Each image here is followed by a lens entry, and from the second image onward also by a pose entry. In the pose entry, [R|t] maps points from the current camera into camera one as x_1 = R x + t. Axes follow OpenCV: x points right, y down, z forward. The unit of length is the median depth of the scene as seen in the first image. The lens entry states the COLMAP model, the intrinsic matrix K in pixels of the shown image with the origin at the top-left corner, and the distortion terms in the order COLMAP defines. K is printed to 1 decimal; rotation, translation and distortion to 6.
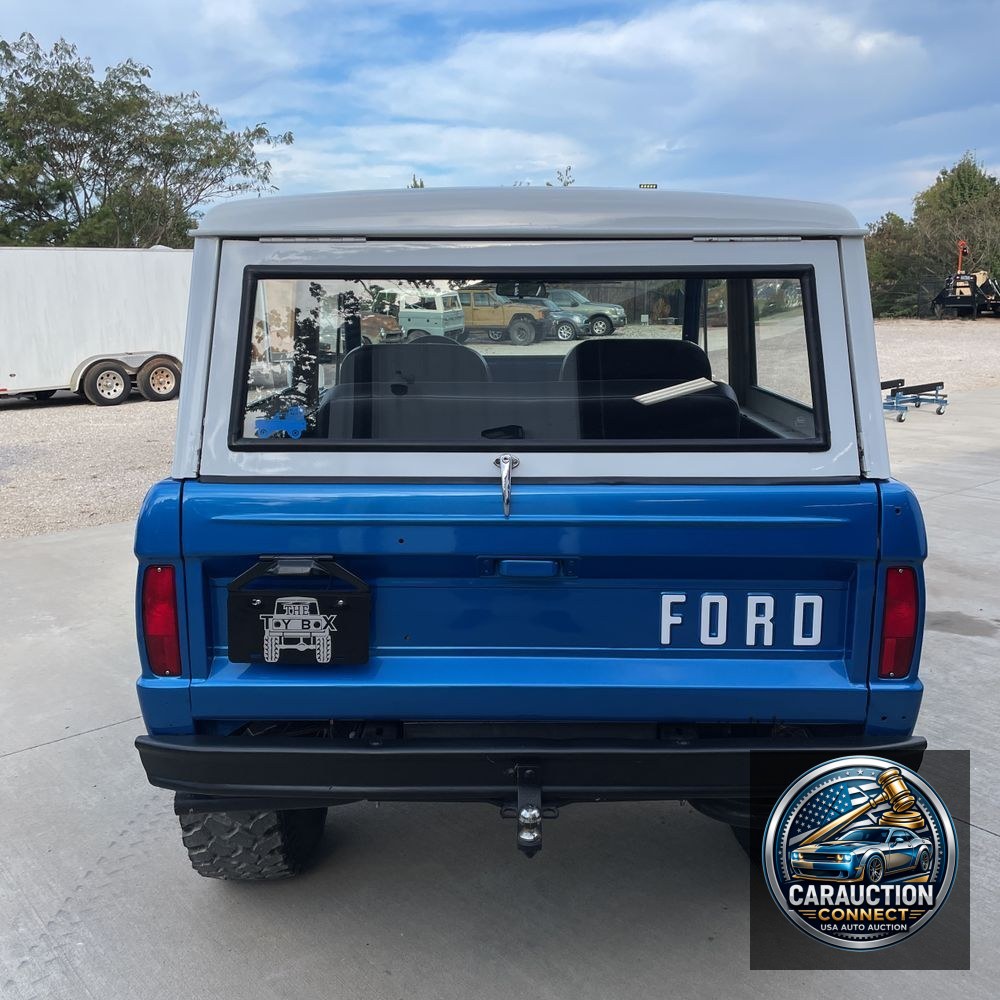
lens RADIAL K [[1015.4, 0, 501.5], [0, 1015.4, 486.0], [0, 0, 1]] dist [0.109478, -0.155631]
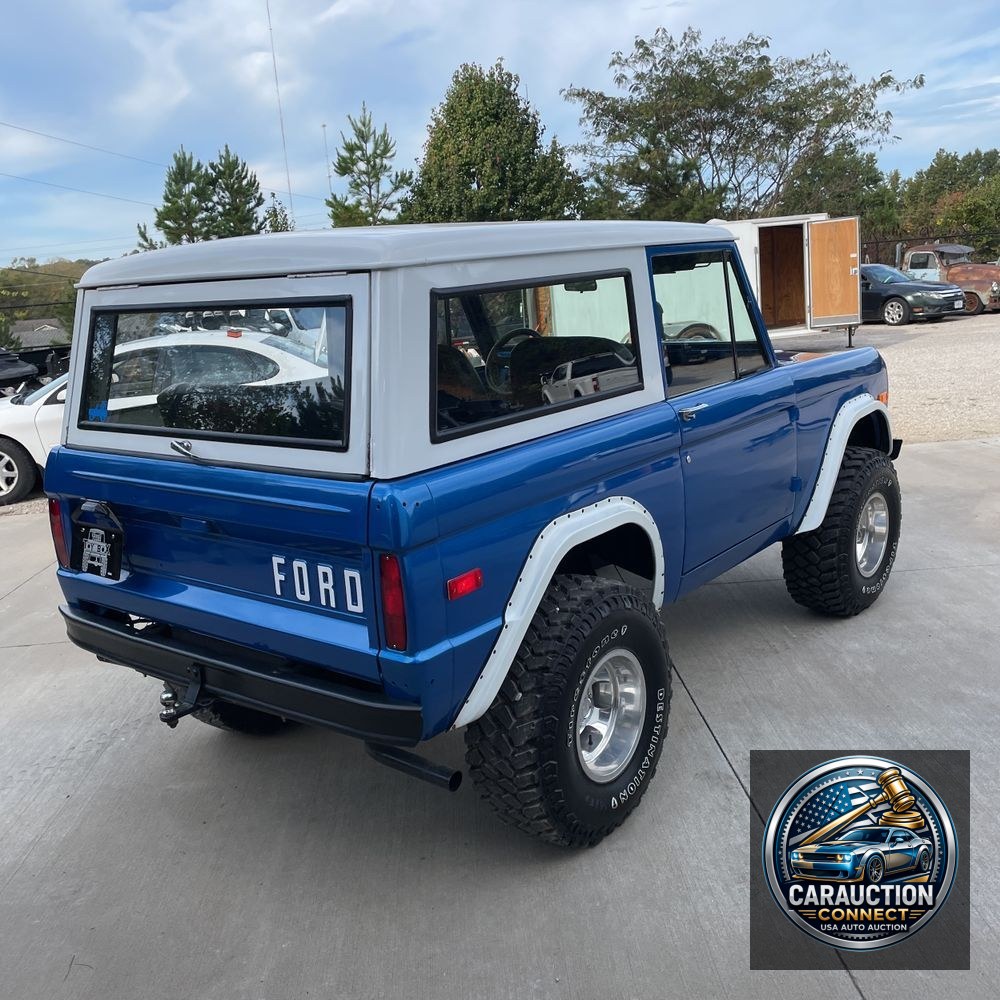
lens RADIAL K [[1015.4, 0, 501.5], [0, 1015.4, 486.0], [0, 0, 1]] dist [0.109478, -0.155631]
pose [[0.794402, 0.073406, -0.602941, 1.143055], [-0.048844, 0.997176, 0.057049, -0.067986], [0.605426, -0.015870, 0.795744, 0.156153]]
